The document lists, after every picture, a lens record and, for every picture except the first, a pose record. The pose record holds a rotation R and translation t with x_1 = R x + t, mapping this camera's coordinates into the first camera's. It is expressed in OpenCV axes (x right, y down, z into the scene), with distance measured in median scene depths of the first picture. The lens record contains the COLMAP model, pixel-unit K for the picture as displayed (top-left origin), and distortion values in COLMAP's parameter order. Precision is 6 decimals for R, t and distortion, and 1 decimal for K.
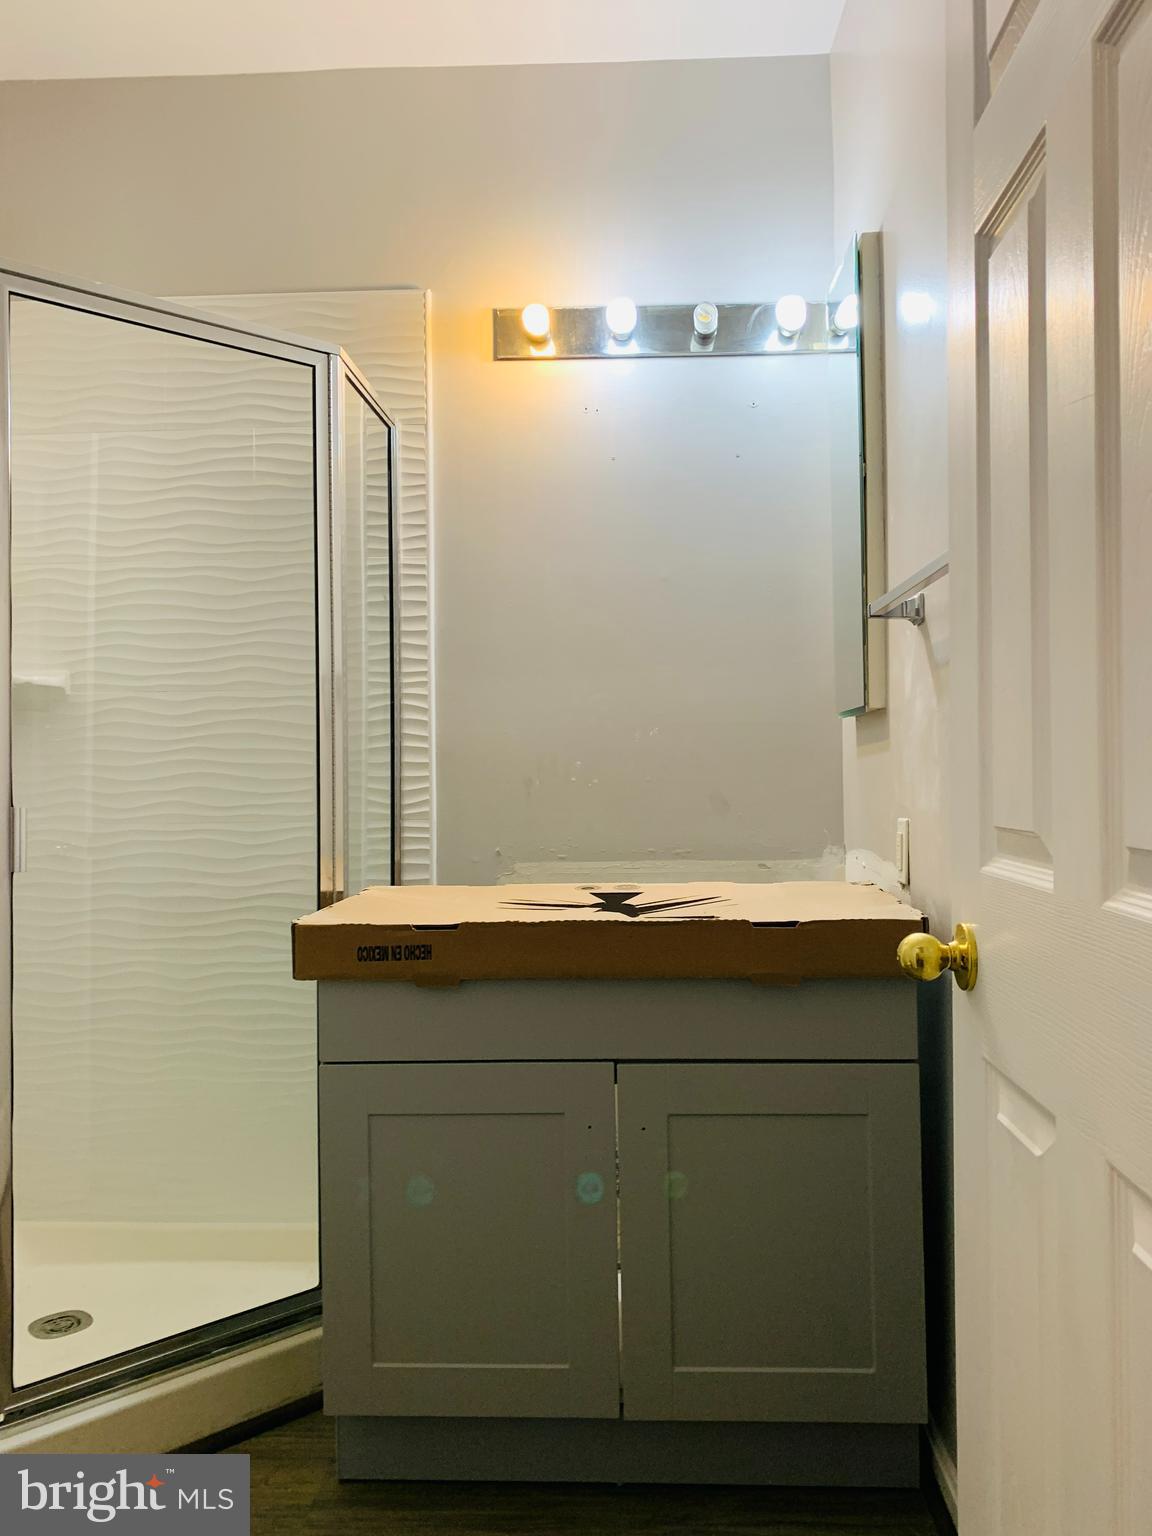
lens RADIAL K [[1176.4, 0, 582.8], [0, 1176.4, 774.6], [0, 0, 1]] dist [0.066958, -0.080840]
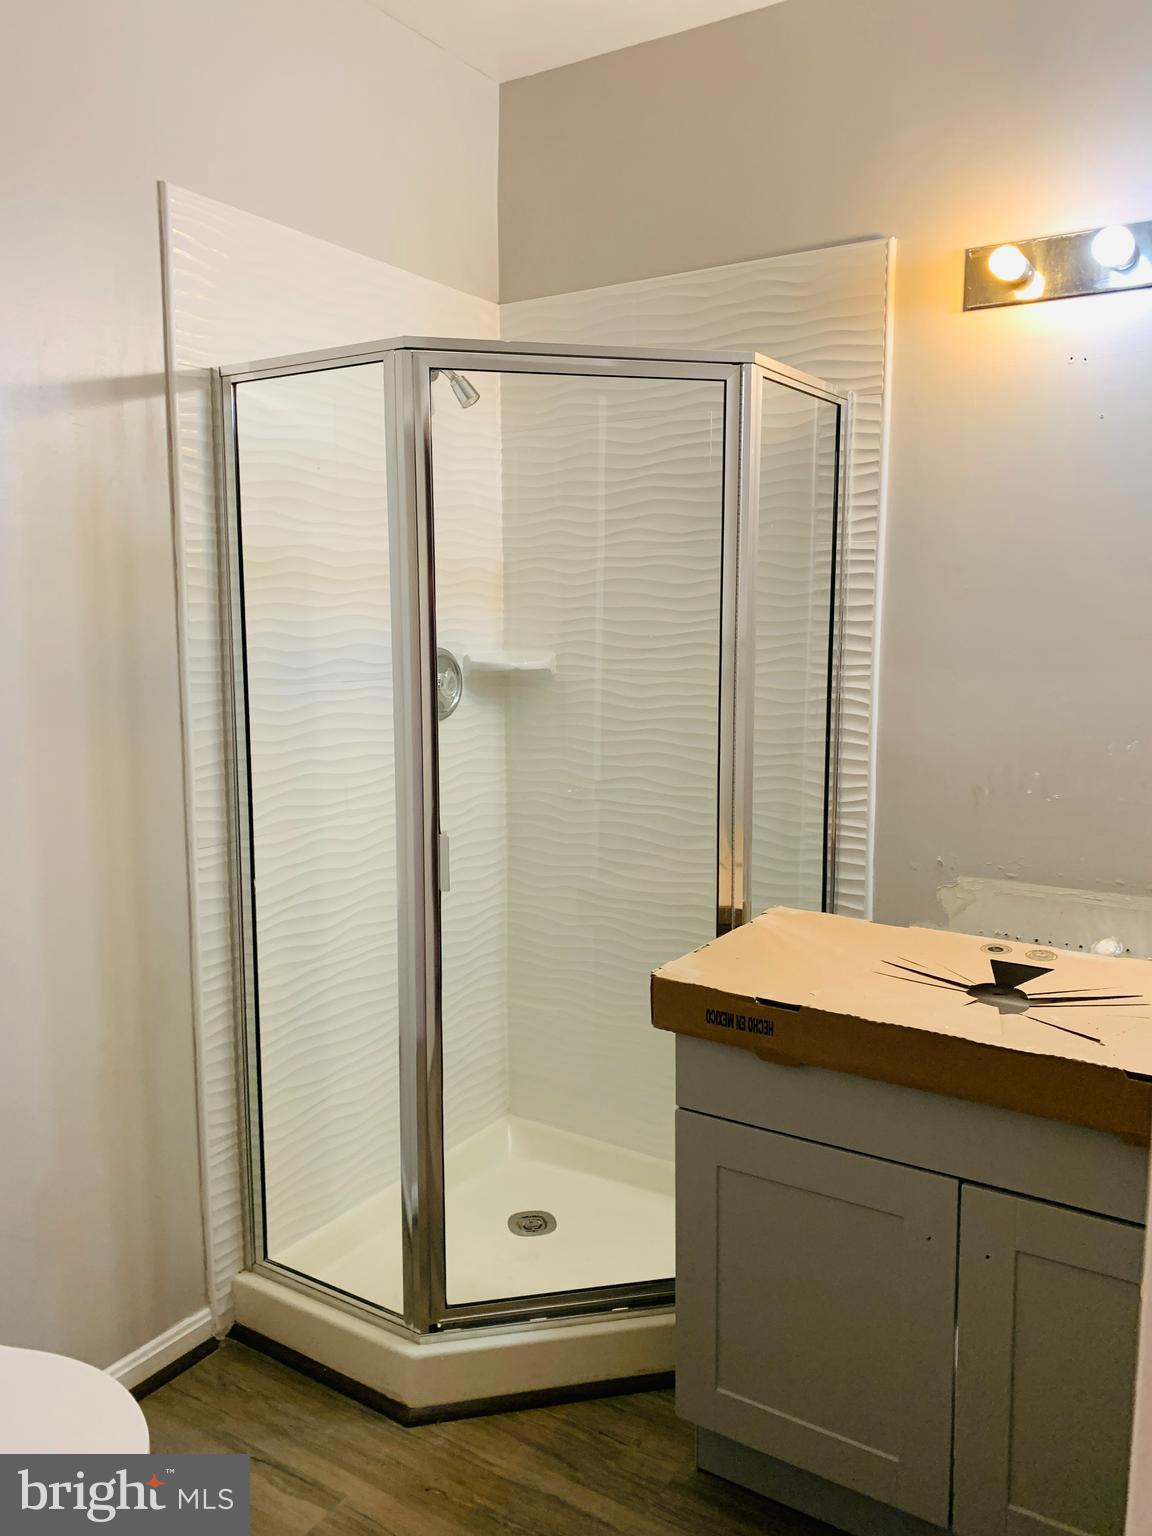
lens RADIAL K [[1176.4, 0, 580.0], [0, 1176.4, 762.9], [0, 0, 1]] dist [0.066958, -0.080840]
pose [[0.865650, 0.073192, -0.495270, 0.140091], [-0.003388, 0.990090, 0.140397, -0.142100], [0.500638, -0.119857, 0.857319, 0.065481]]
